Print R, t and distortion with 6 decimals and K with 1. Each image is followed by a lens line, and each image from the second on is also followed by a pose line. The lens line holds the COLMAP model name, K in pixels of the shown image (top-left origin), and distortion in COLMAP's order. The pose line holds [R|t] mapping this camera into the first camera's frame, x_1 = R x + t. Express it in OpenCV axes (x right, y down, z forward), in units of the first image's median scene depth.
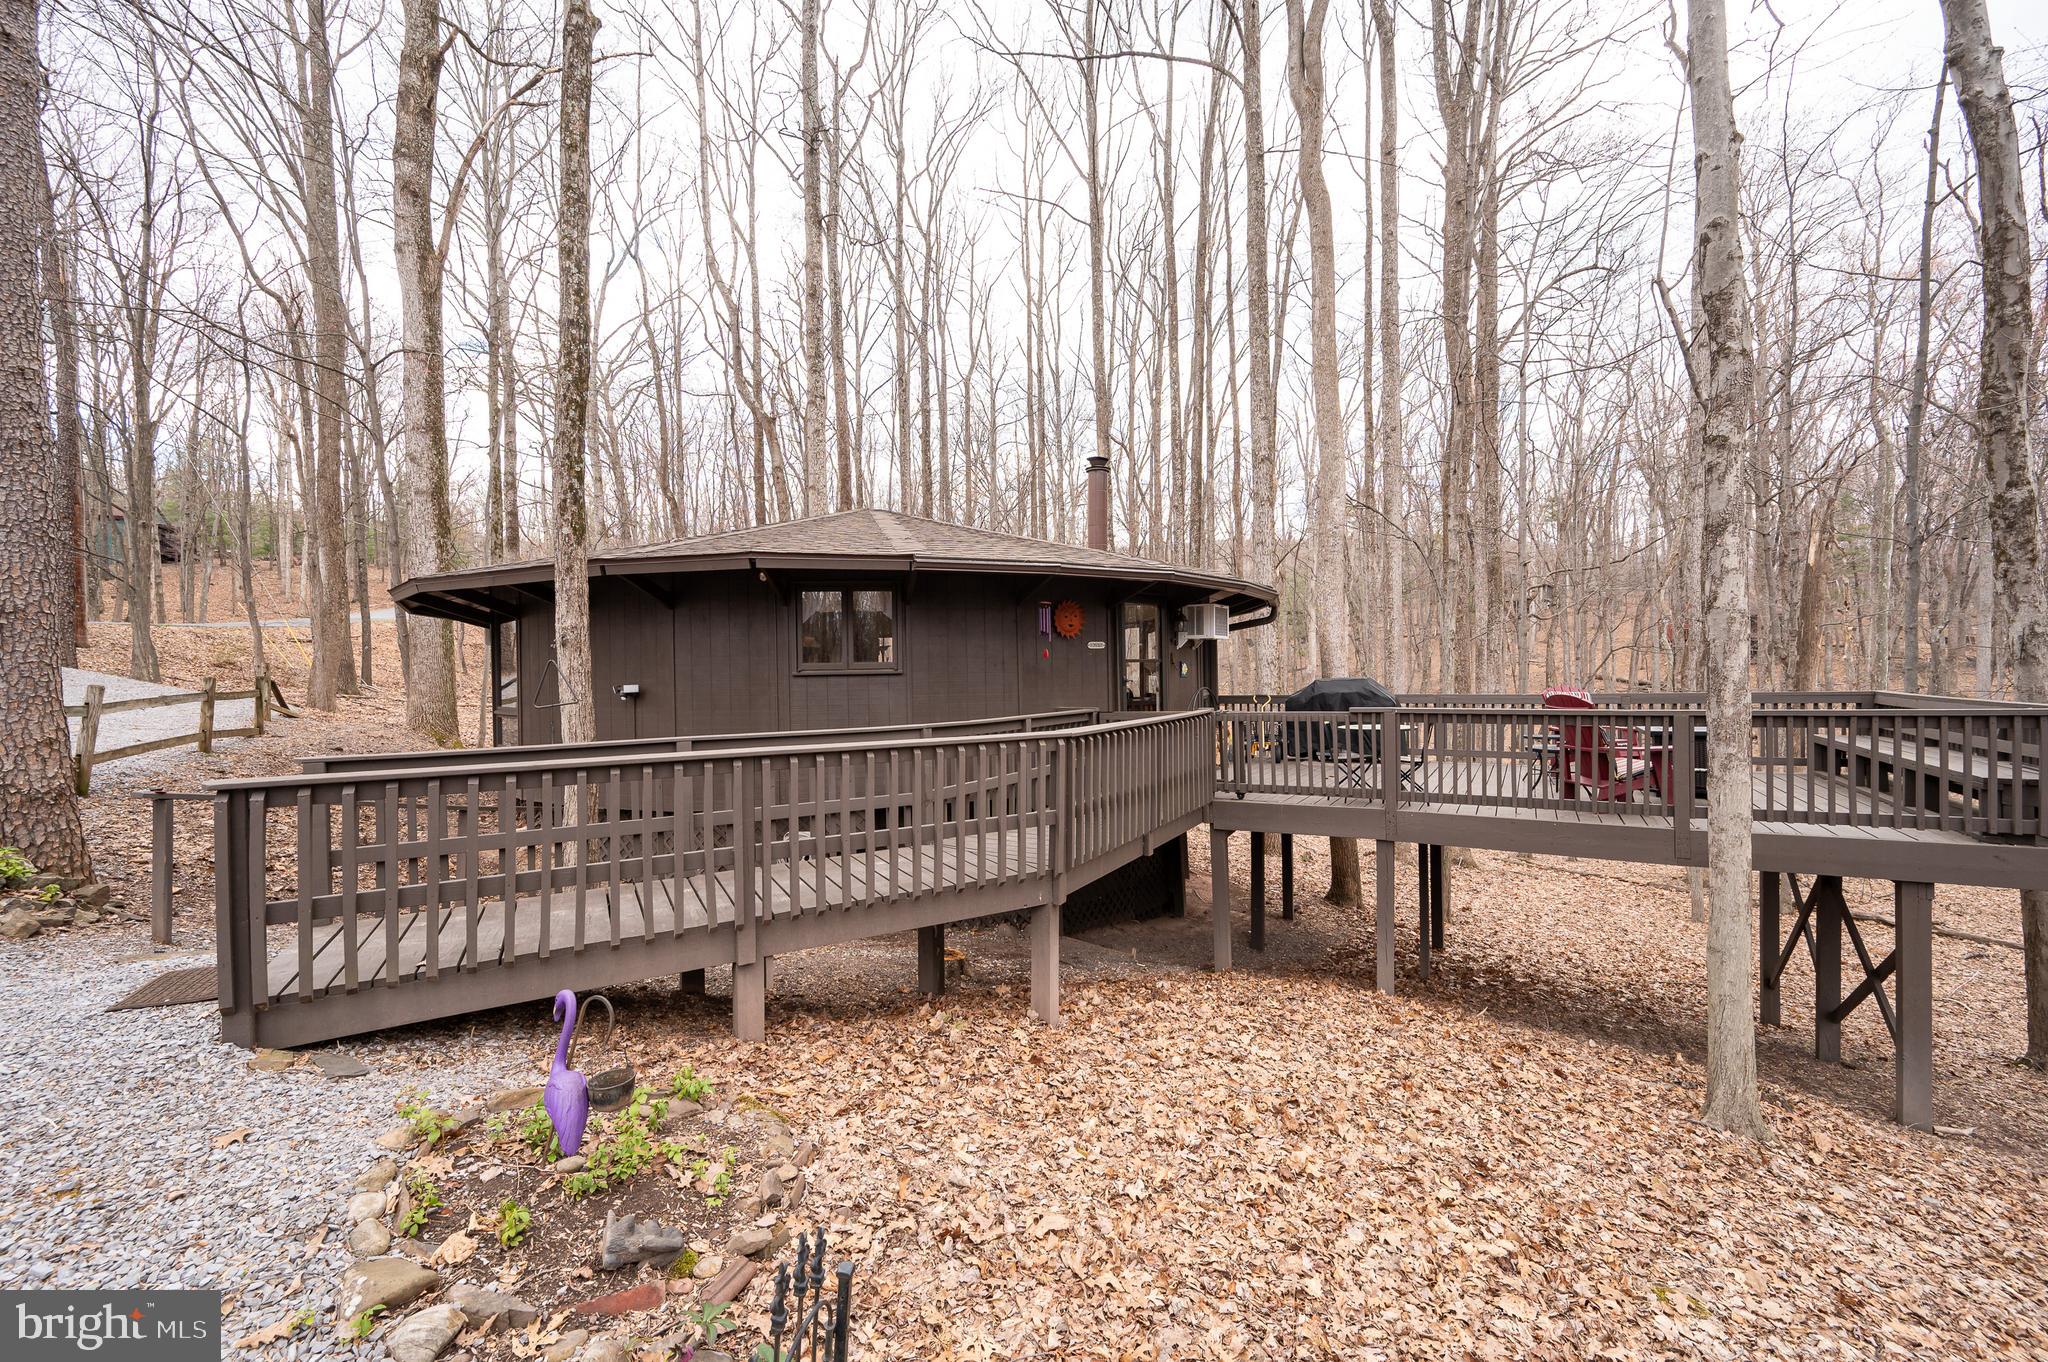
lens RADIAL K [[829.6, 0, 1020.1], [0, 829.6, 677.0], [0, 0, 1]] dist [-0.000659, 0.000430]
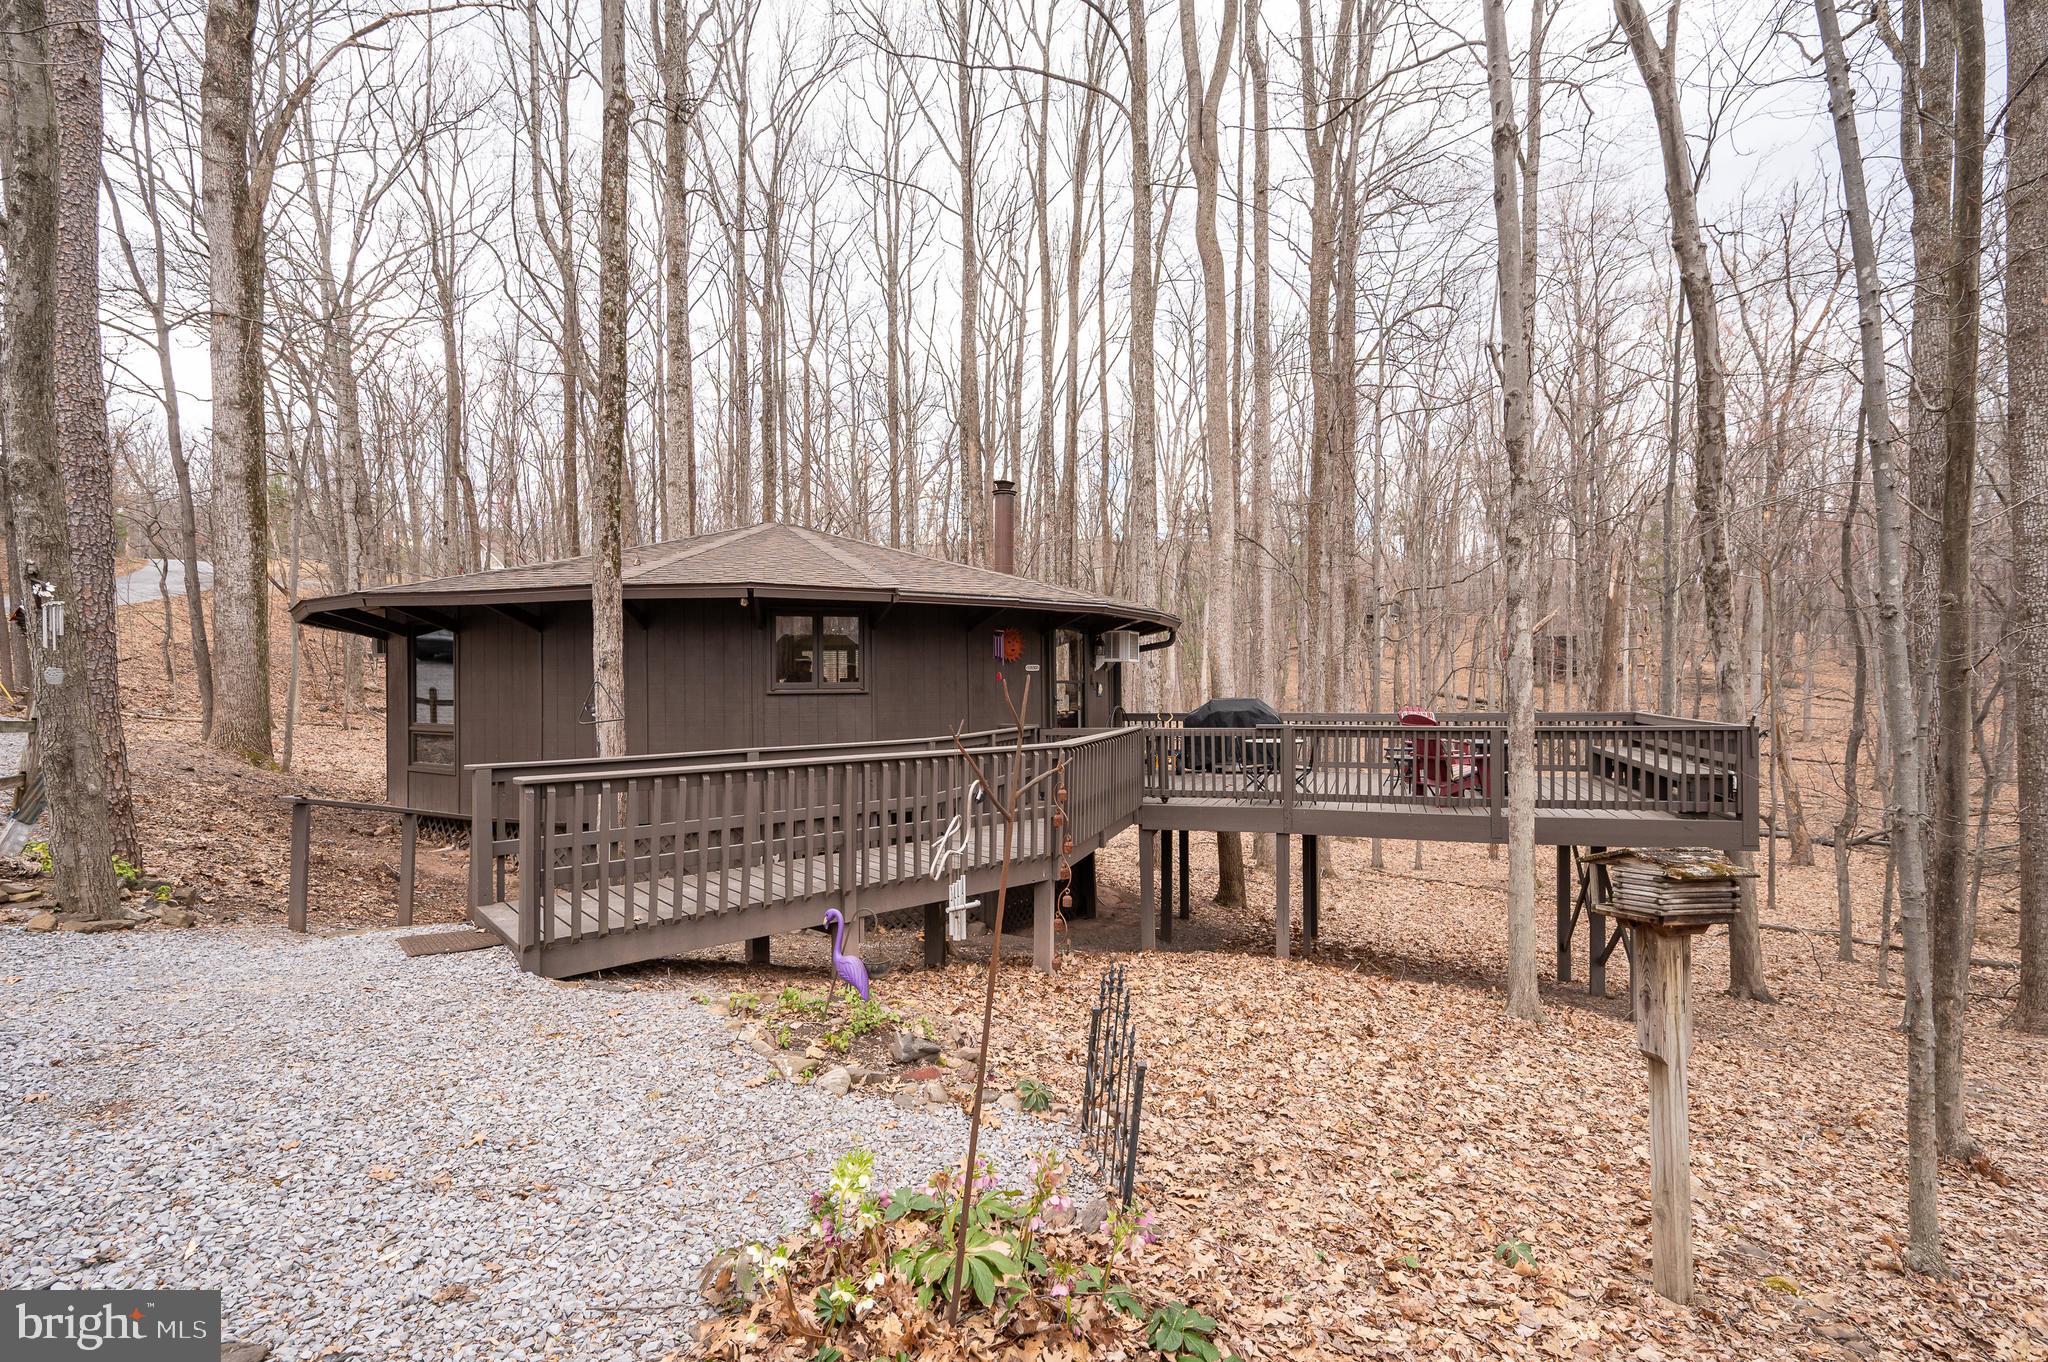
lens RADIAL K [[950.4, 0, 1024.0], [0, 950.4, 681.0], [0, 0, 1]] dist [0.003160, 0.000412]
pose [[0.980913, 0.009663, 0.194206, -0.193309], [-0.007930, 0.999922, -0.009700, -0.010004], [-0.194284, 0.007975, 0.980913, -0.279274]]
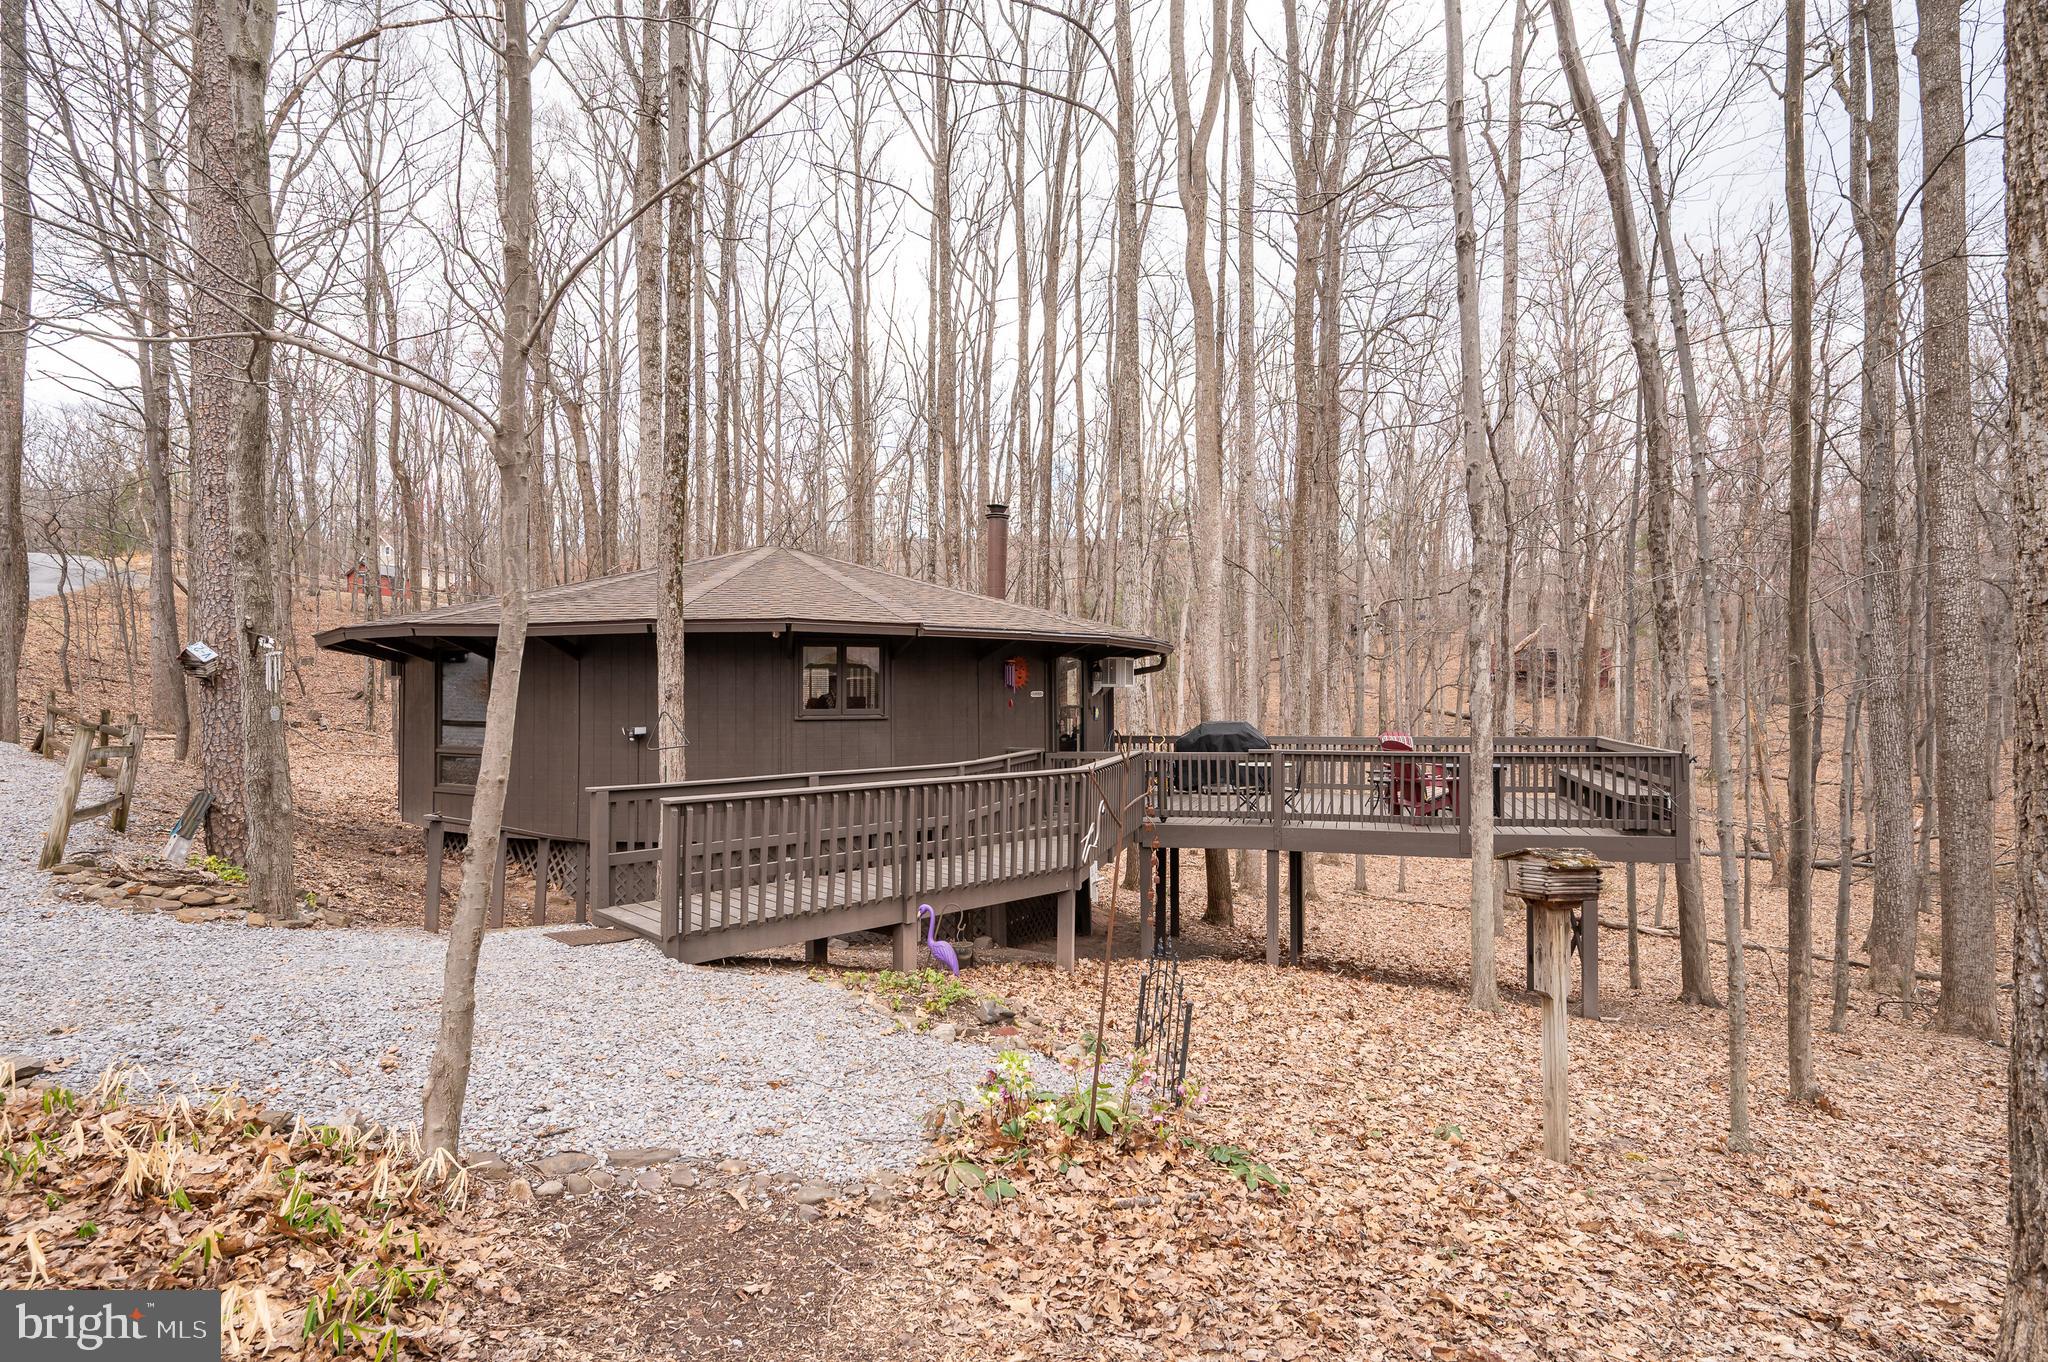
lens RADIAL K [[1048.0, 0, 1027.9], [0, 1048.0, 678.7], [0, 0, 1]] dist [0.001974, -0.001187]
pose [[0.970660, 0.017379, 0.239828, -0.319646], [-0.012310, 0.999668, -0.022619, -0.031231], [-0.240141, 0.019003, 0.970552, -0.493819]]
